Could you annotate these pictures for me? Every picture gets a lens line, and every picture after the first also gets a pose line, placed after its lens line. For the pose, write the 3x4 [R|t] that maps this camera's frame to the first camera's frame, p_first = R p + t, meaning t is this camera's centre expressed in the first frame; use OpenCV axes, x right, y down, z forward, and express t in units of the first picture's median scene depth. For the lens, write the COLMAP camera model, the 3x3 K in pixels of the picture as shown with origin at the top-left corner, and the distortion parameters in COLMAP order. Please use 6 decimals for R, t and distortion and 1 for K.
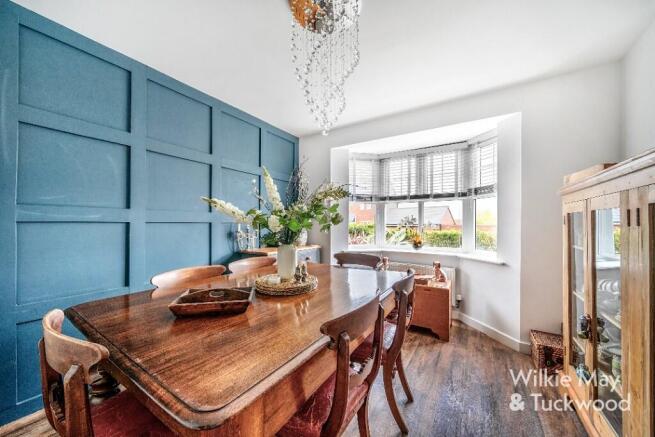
lens RADIAL K [[244.4, 0, 328.5], [0, 244.4, 222.1], [0, 0, 1]] dist [-0.001815, -0.000188]
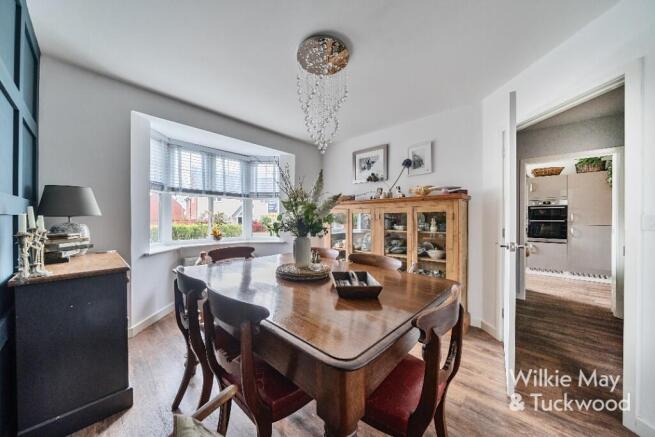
lens RADIAL K [[223.8, 0, 330.1], [0, 223.8, 219.8], [0, 0, 1]] dist [-0.003228, -0.000005]
pose [[0.184499, -0.002590, 0.982829, -0.532295], [-0.015696, 0.999861, 0.005582, 0.003125], [-0.982707, -0.016457, 0.184433, 0.312524]]
